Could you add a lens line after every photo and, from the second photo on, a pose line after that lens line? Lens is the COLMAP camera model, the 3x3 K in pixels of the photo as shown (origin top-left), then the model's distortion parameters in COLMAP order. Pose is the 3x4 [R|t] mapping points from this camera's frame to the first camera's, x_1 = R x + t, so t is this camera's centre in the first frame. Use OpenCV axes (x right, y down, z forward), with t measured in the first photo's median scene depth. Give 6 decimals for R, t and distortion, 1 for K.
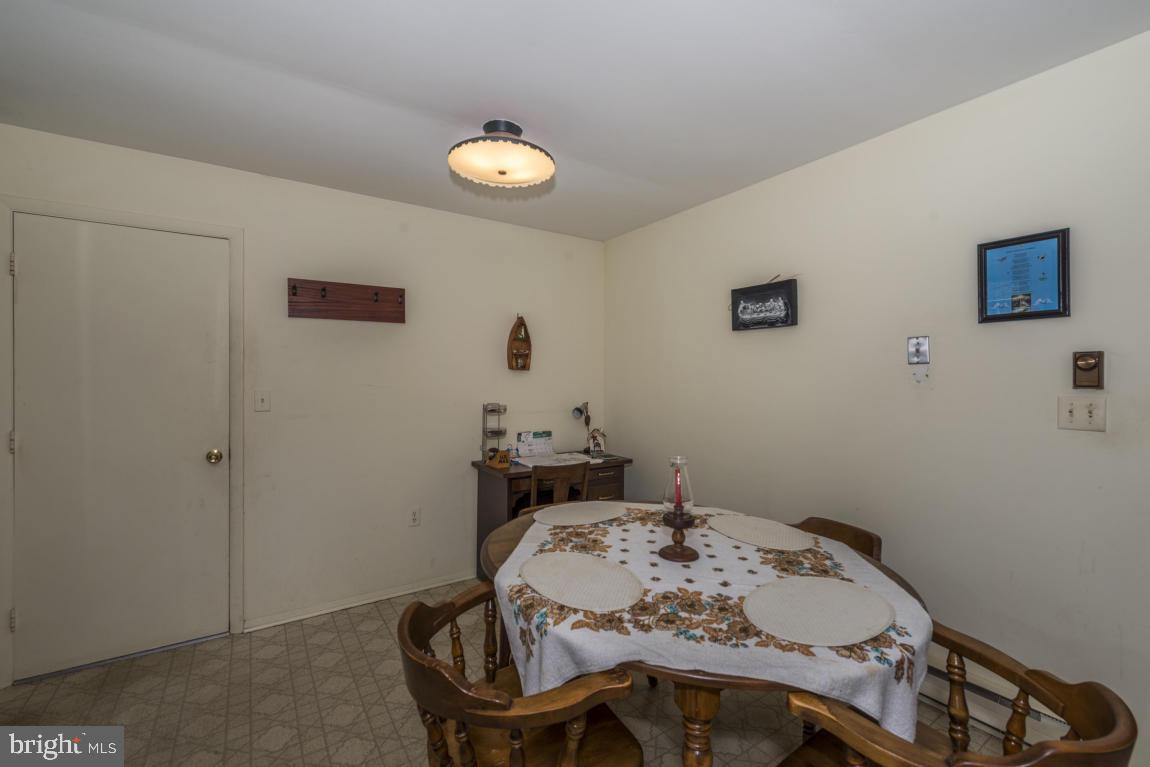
lens RADIAL K [[495.4, 0, 578.8], [0, 495.4, 380.0], [0, 0, 1]] dist [-0.000912, -0.000226]
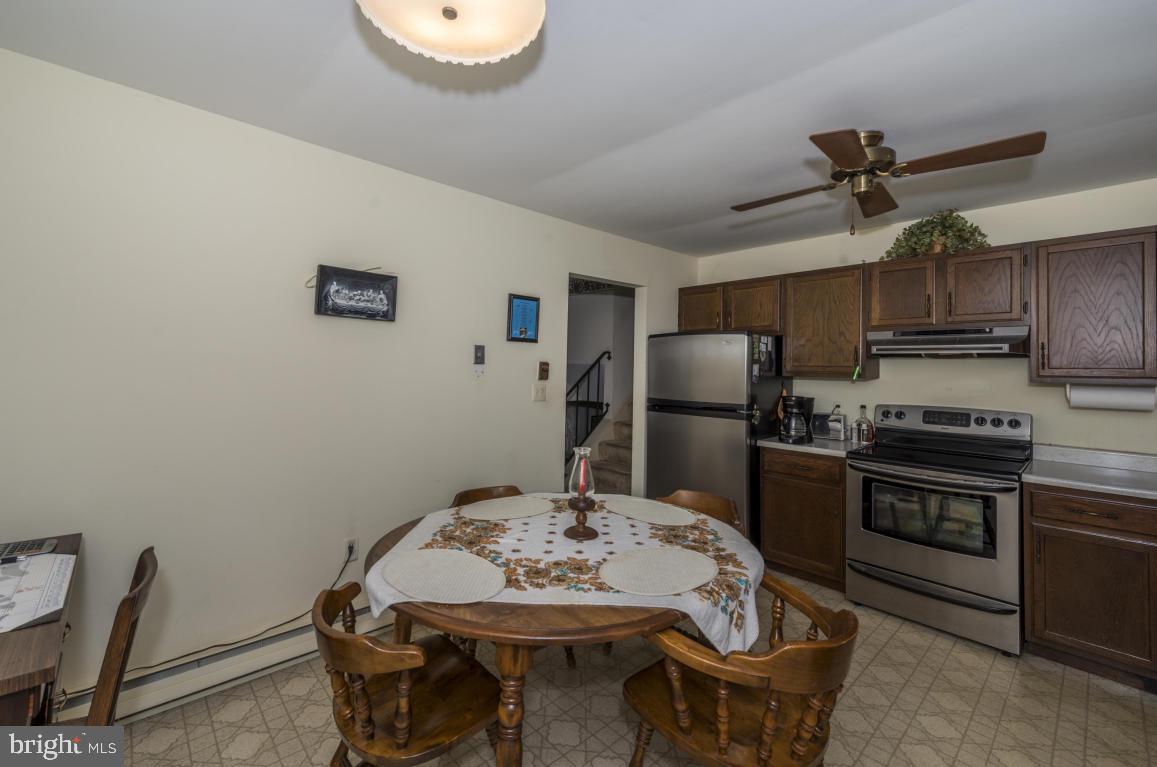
lens RADIAL K [[470.0, 0, 558.3], [0, 470.0, 361.4], [0, 0, 1]] dist [0.001163, 0.000075]
pose [[-0.135712, 0.013754, 0.990653, -0.830093], [-0.019481, 0.999673, -0.016548, -0.026630], [-0.990557, -0.021545, -0.135400, 1.146457]]
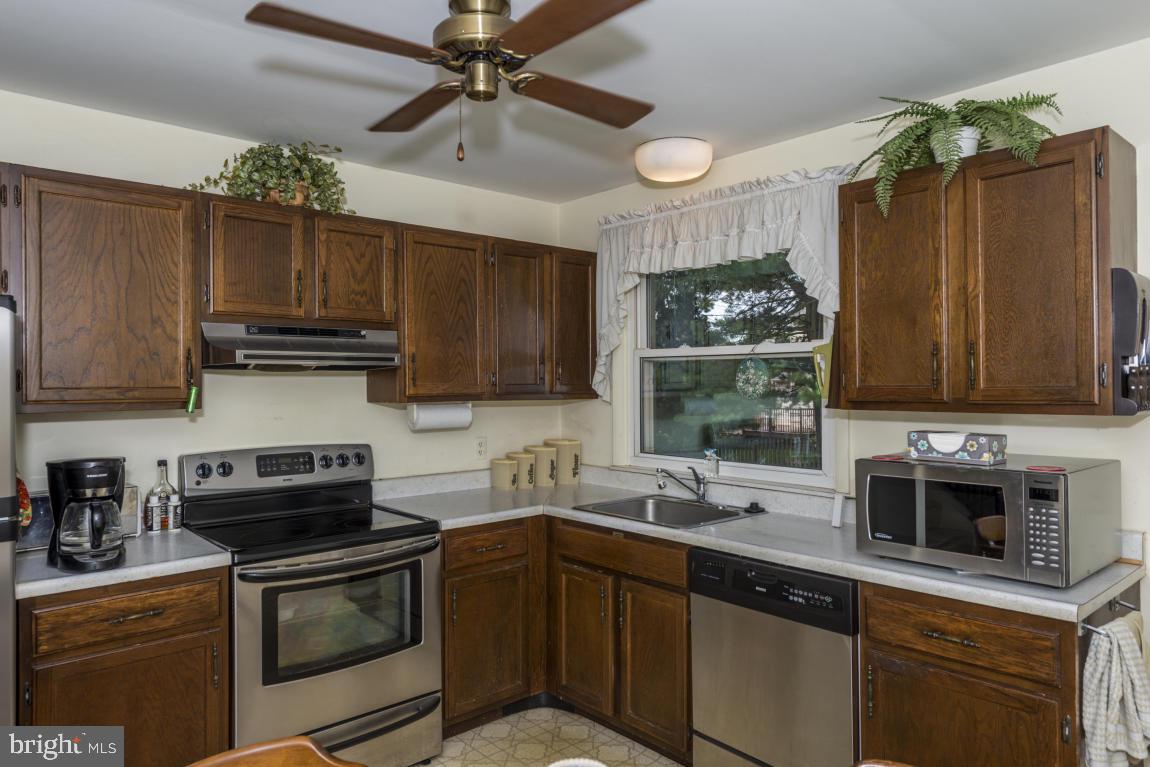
lens RADIAL K [[751.1, 0, 574.7], [0, 751.1, 379.3], [0, 0, 1]] dist [0.005530, 0.002111]
pose [[-0.993178, 0.009033, -0.116254, 0.236742], [0.009520, 0.999948, -0.003640, -0.063108], [0.116215, -0.004722, -0.993213, 1.355537]]
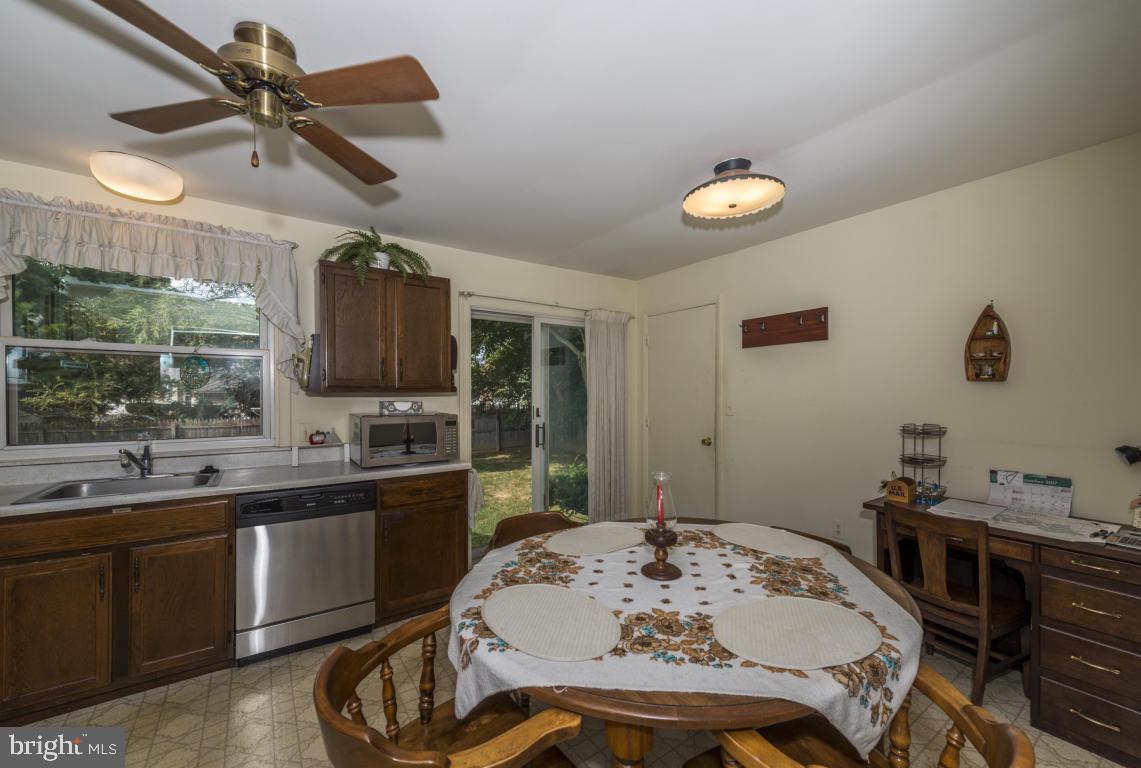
lens RADIAL K [[460.5, 0, 563.7], [0, 460.5, 399.9], [0, 0, 1]] dist [0.004446, 0.000174]
pose [[-0.005216, 0.017774, -0.999828, 1.063463], [-0.001347, 0.999841, 0.017781, -0.008708], [0.999985, 0.001440, -0.005192, 0.767312]]
